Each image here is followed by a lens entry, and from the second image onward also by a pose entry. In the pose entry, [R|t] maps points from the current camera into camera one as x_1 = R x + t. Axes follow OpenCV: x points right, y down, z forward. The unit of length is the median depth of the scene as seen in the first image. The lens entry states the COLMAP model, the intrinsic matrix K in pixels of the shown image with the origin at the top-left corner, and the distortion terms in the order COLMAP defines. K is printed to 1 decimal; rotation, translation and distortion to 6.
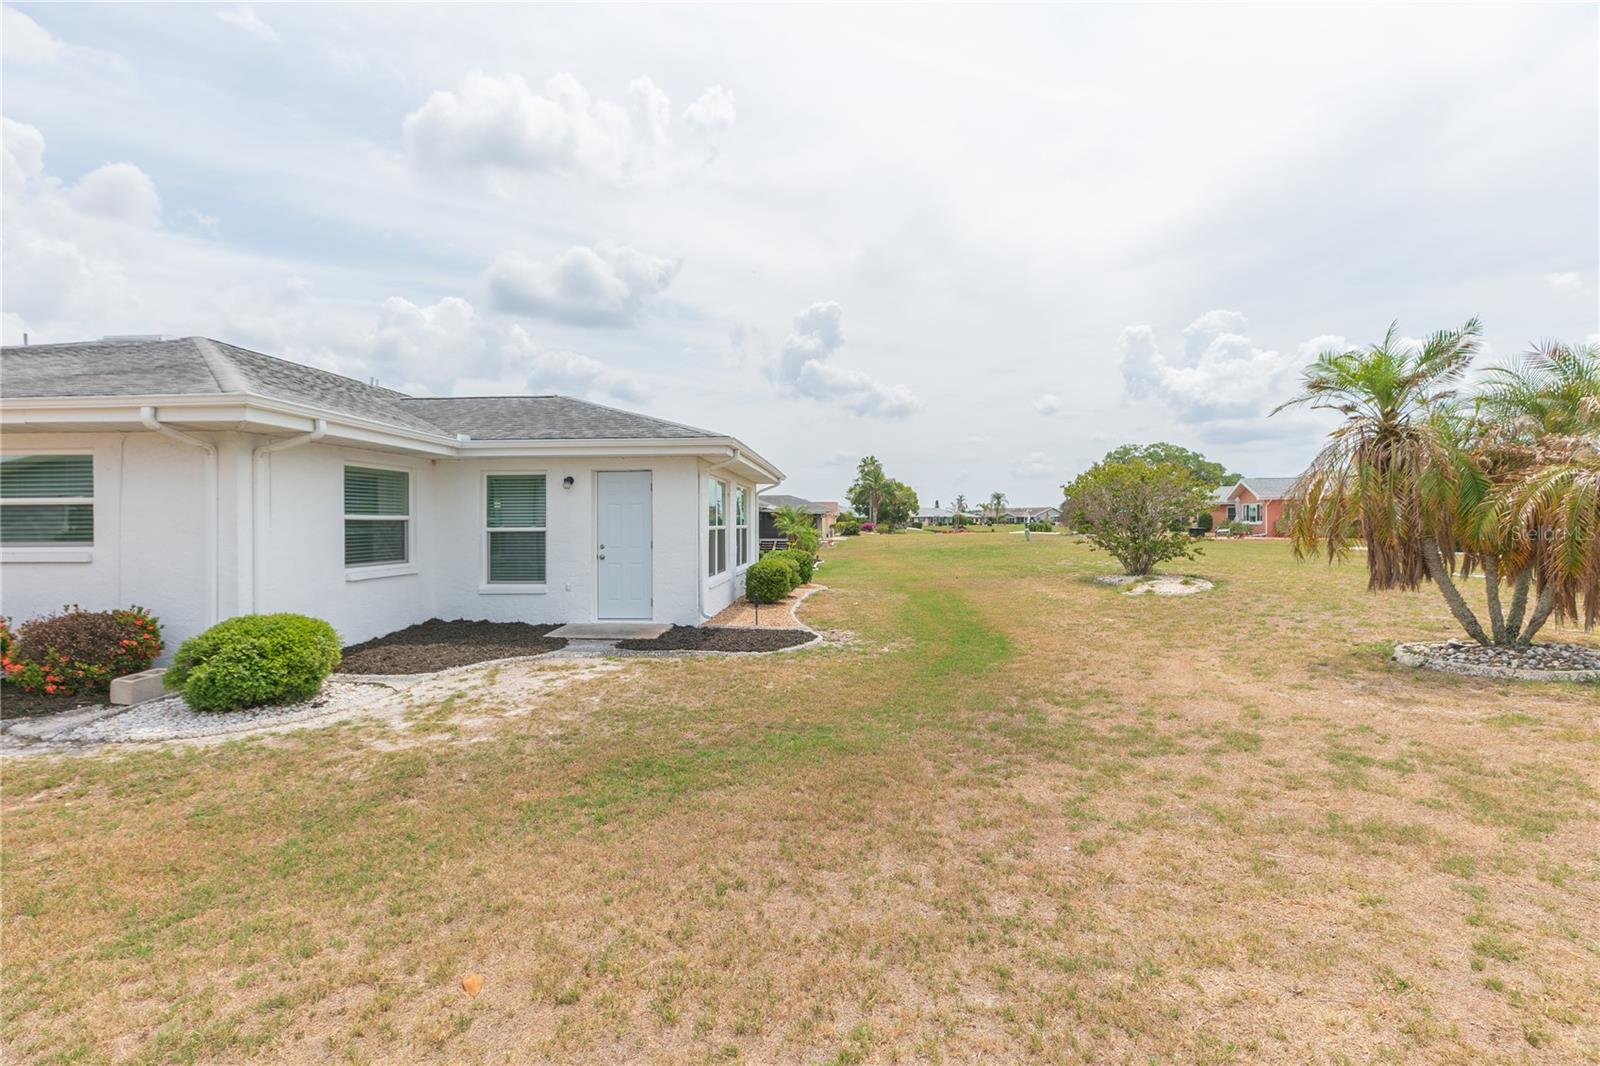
lens RADIAL K [[732.4, 0, 813.4], [0, 732.4, 553.8], [0, 0, 1]] dist [0.001422, -0.000270]
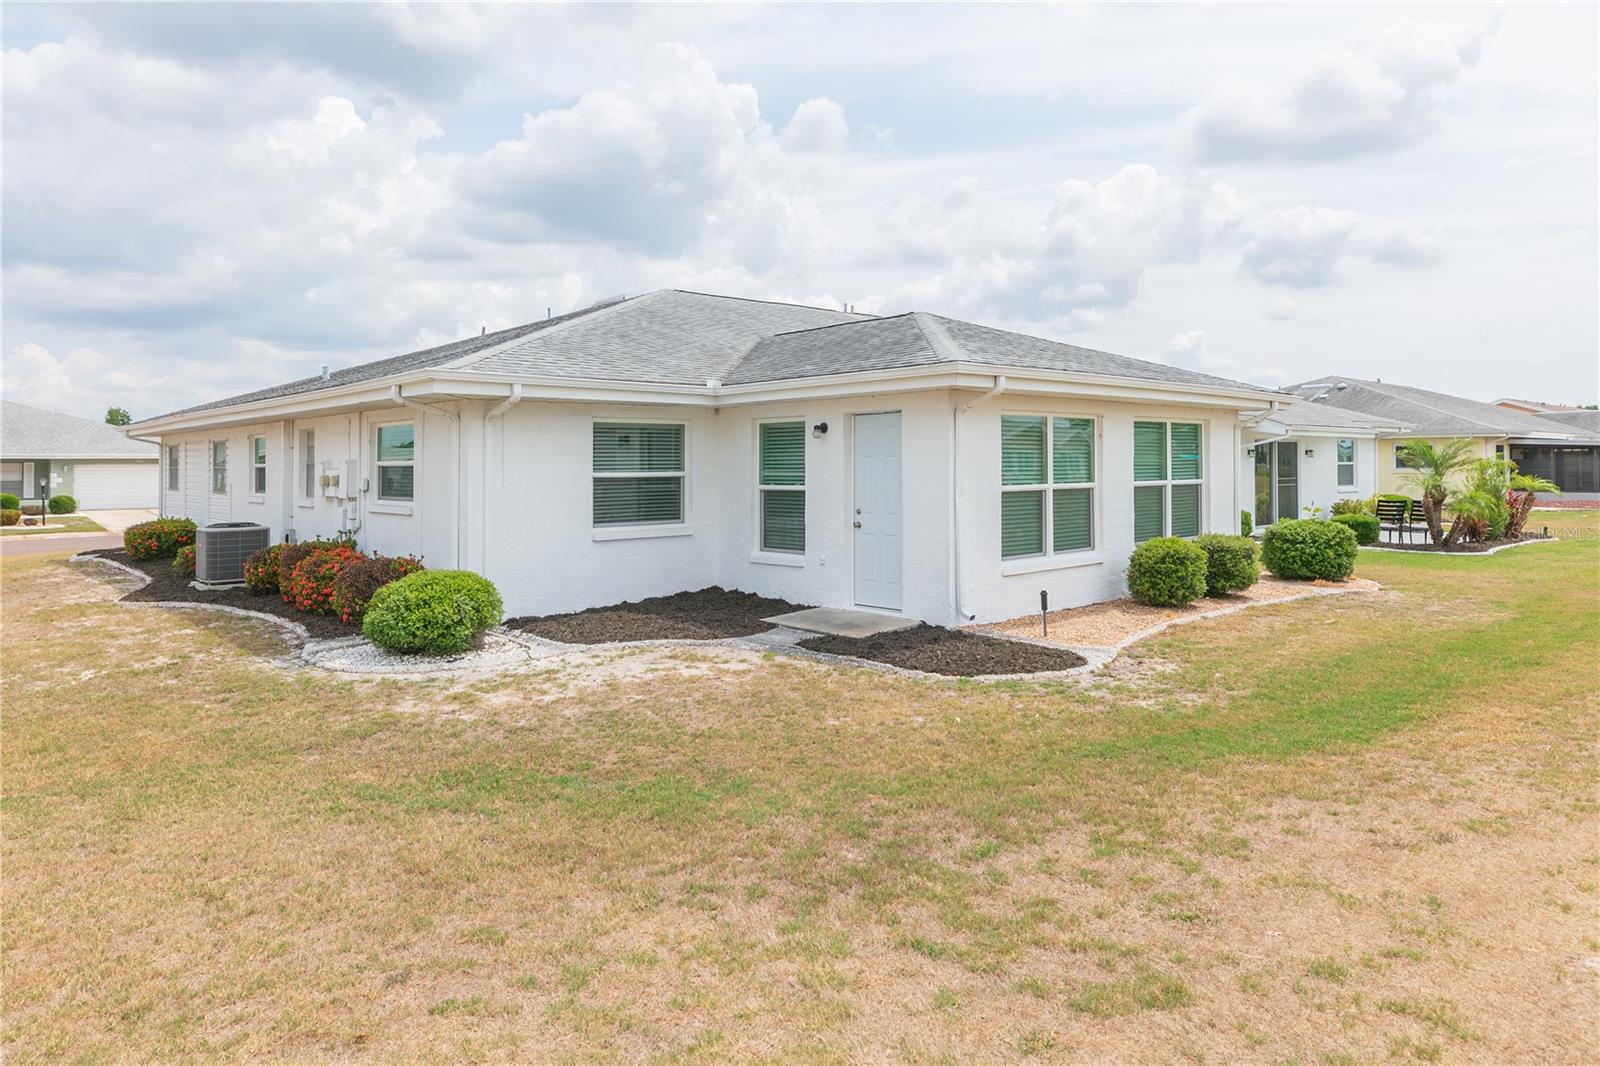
lens RADIAL K [[1033.8, 0, 804.0], [0, 1033.8, 497.9], [0, 0, 1]] dist [0.022634, 0.000335]
pose [[0.701893, 0.022309, -0.711933, 0.454832], [-0.025089, 0.999663, 0.006589, -0.030454], [0.711840, 0.013237, 0.702217, 0.192556]]
